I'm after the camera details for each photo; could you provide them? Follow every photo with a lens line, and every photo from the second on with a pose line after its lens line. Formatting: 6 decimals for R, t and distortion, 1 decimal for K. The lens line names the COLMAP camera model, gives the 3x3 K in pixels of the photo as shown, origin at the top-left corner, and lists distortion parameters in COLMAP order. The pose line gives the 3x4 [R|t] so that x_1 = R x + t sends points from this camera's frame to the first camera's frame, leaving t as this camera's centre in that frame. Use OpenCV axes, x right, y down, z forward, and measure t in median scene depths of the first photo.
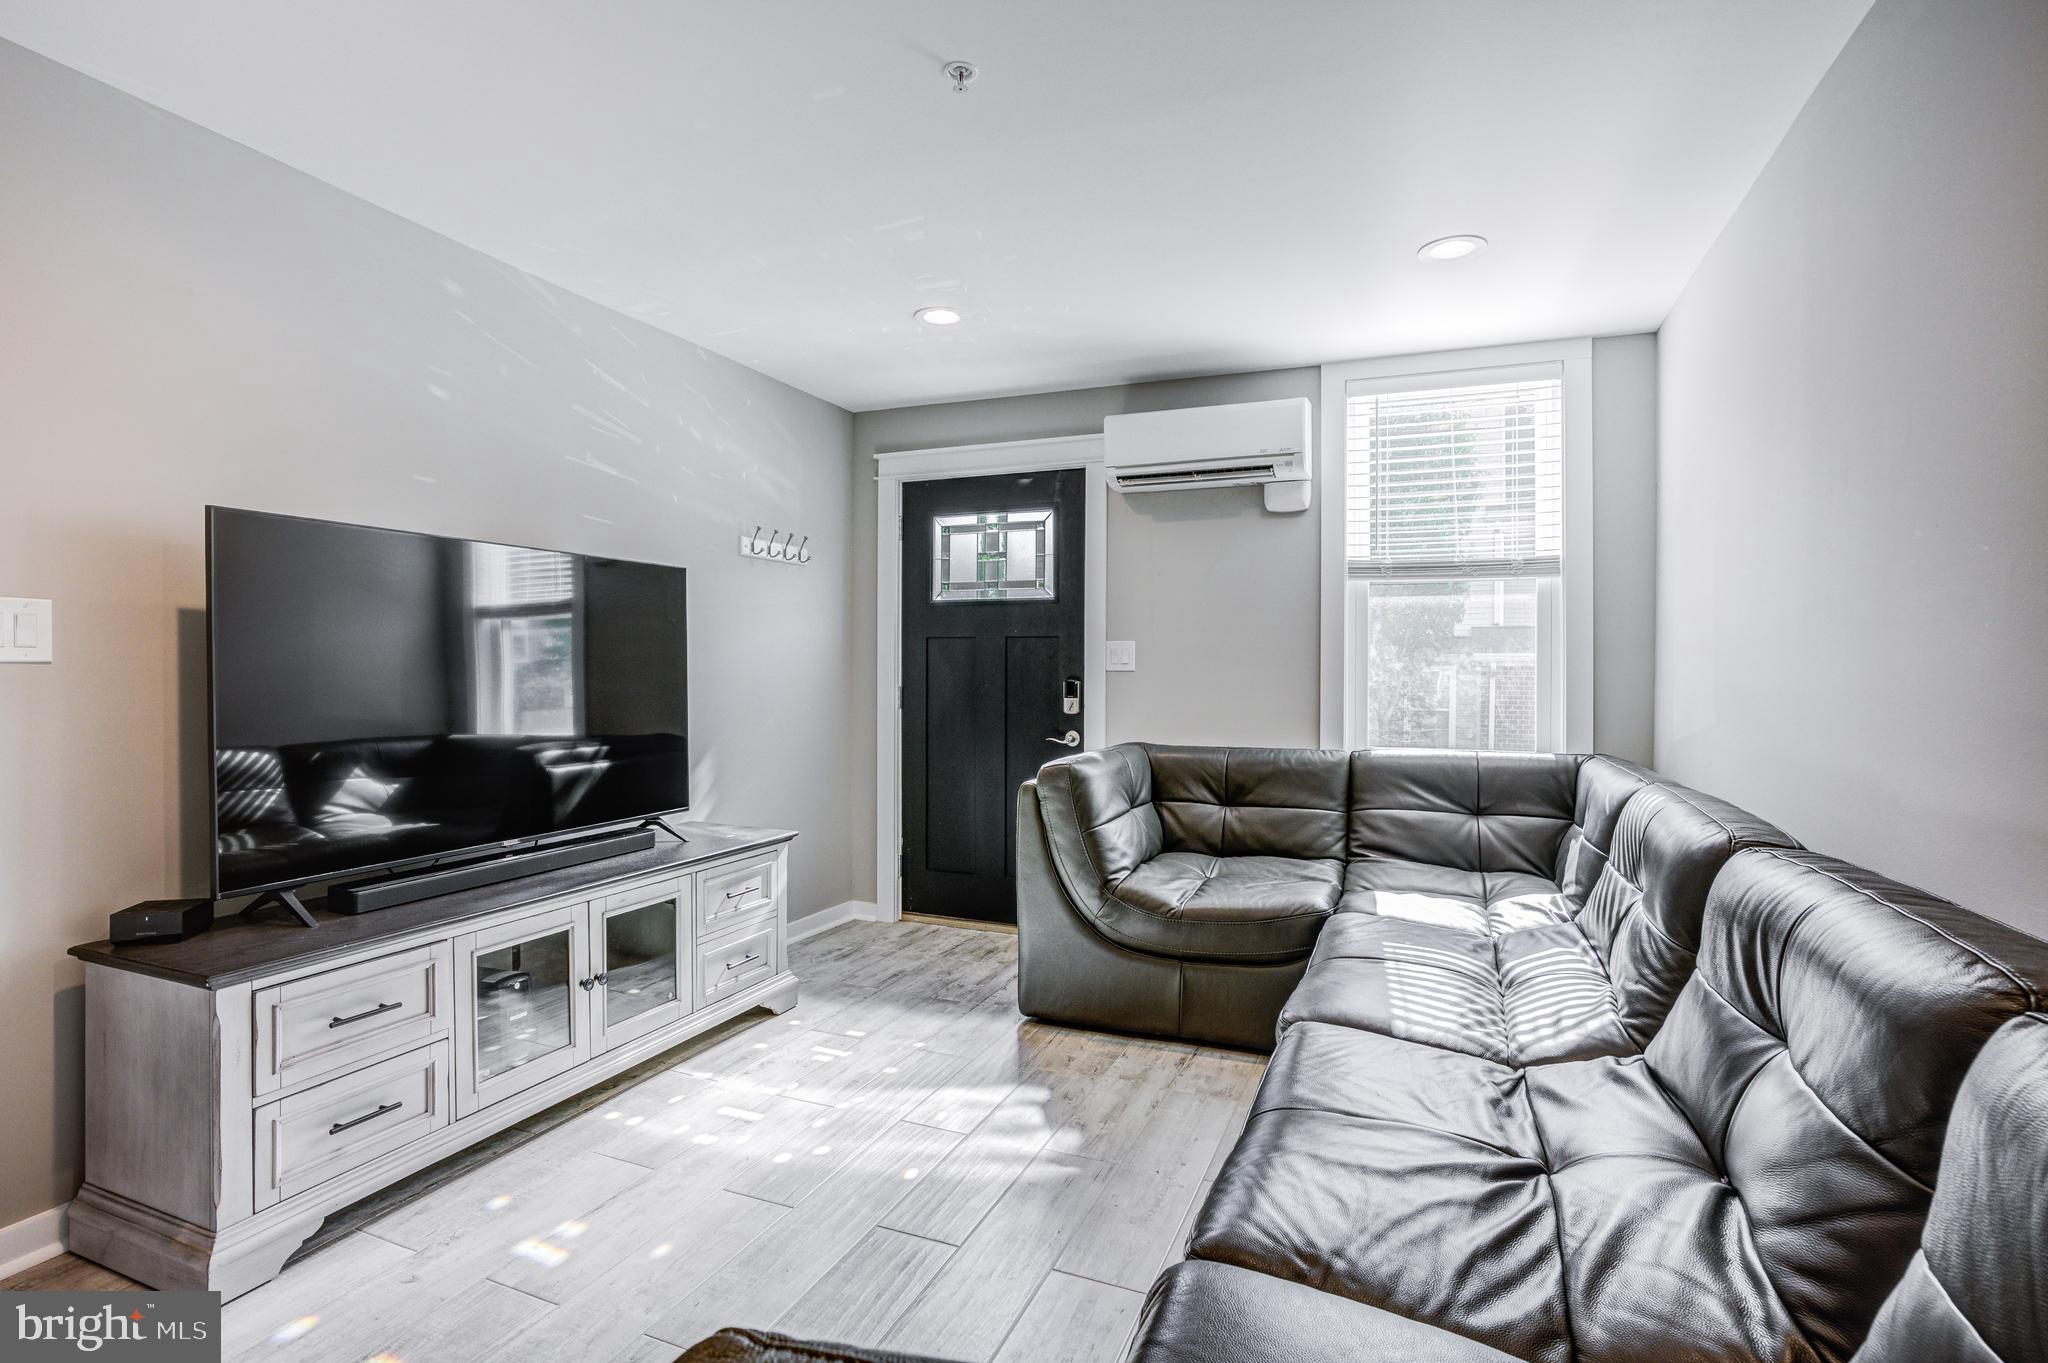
lens RADIAL K [[1003.5, 0, 1024.0], [0, 1003.5, 681.5], [0, 0, 1]] dist [-0.048574, 0.037496]
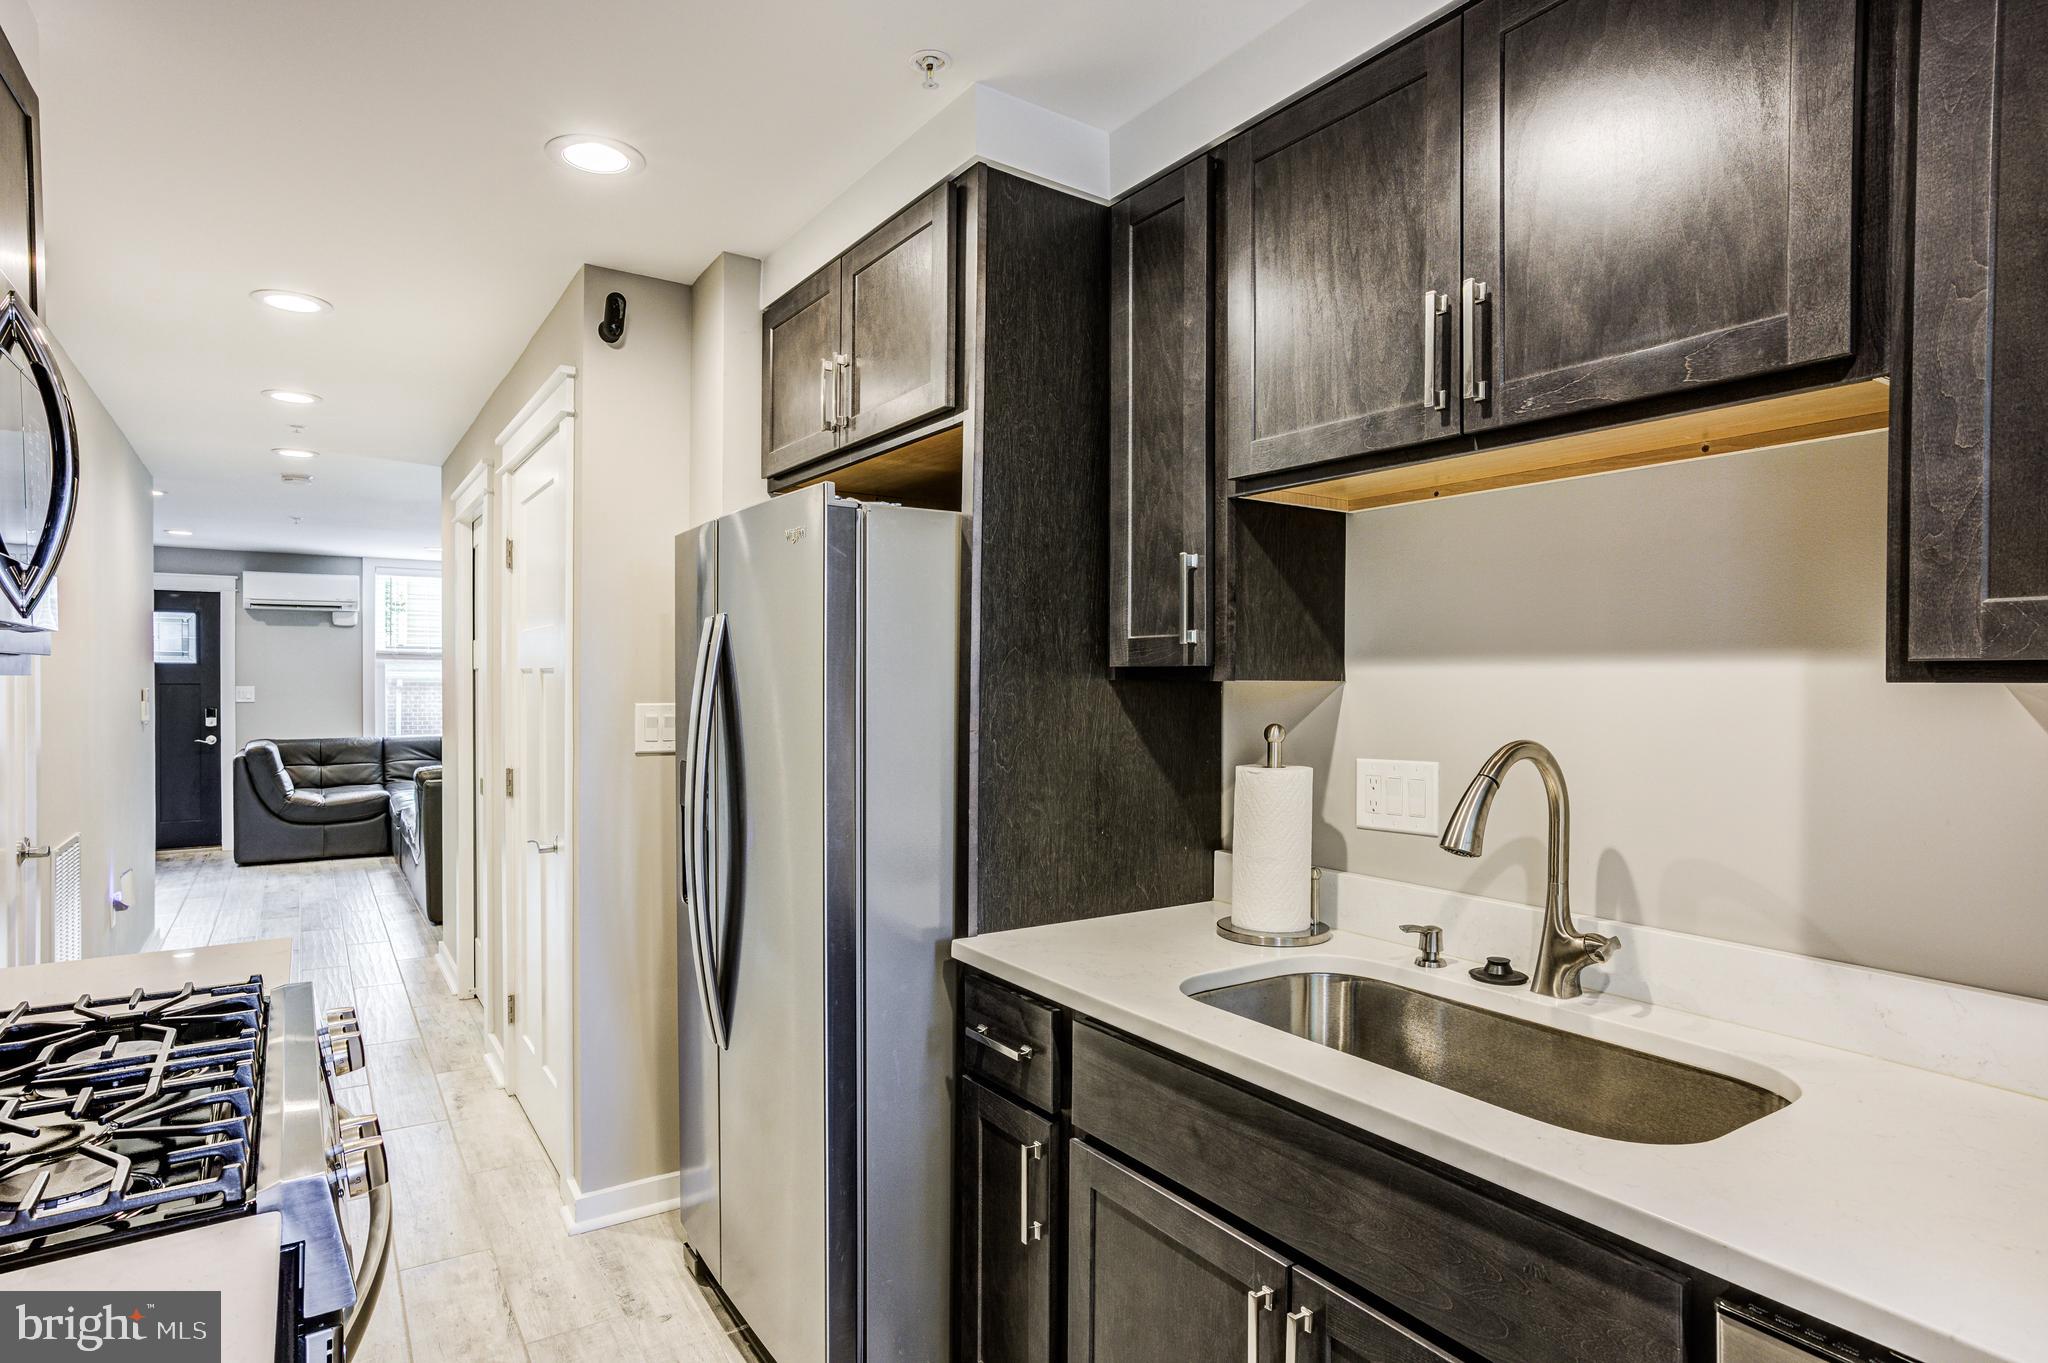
lens RADIAL K [[1088.8, 0, 1013.2], [0, 1088.8, 693.3], [0, 0, 1]] dist [-0.060258, 0.046150]
pose [[0.562481, -0.013746, 0.826696, -0.832557], [0.007083, 0.999905, 0.011807, -0.045384], [-0.826780, -0.000786, 0.562525, -1.470385]]
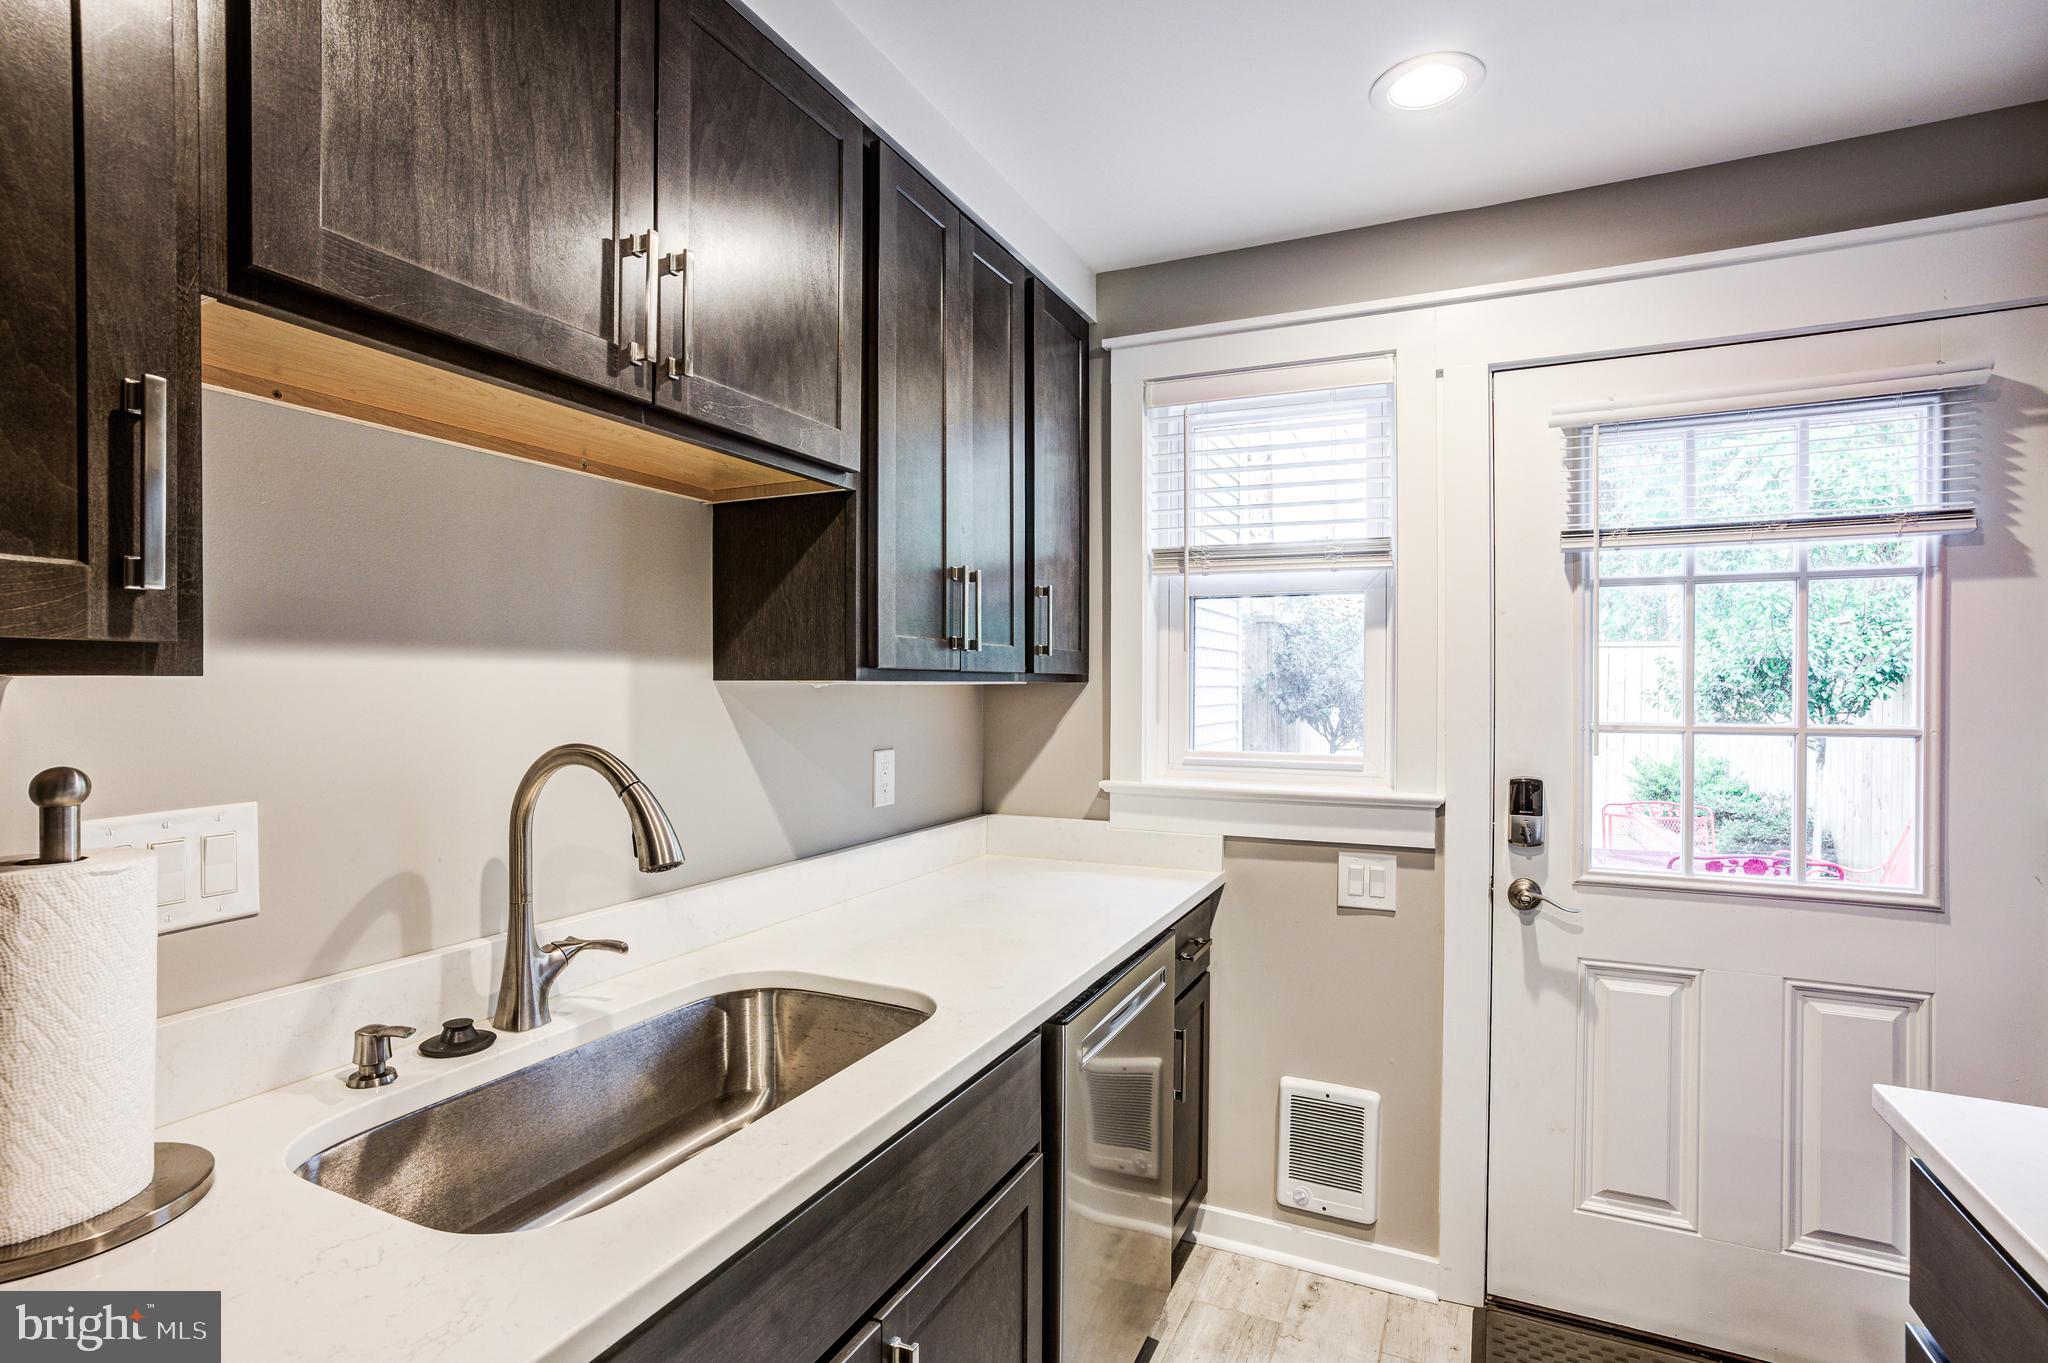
lens RADIAL K [[994.2, 0, 1015.4], [0, 994.2, 687.0], [0, 0, 1]] dist [-0.076024, 0.044576]
pose [[-0.998602, -0.009301, 0.052034, -0.593243], [-0.008727, 0.999899, 0.011242, -0.045775], [-0.052133, 0.010772, -0.998582, -1.129035]]
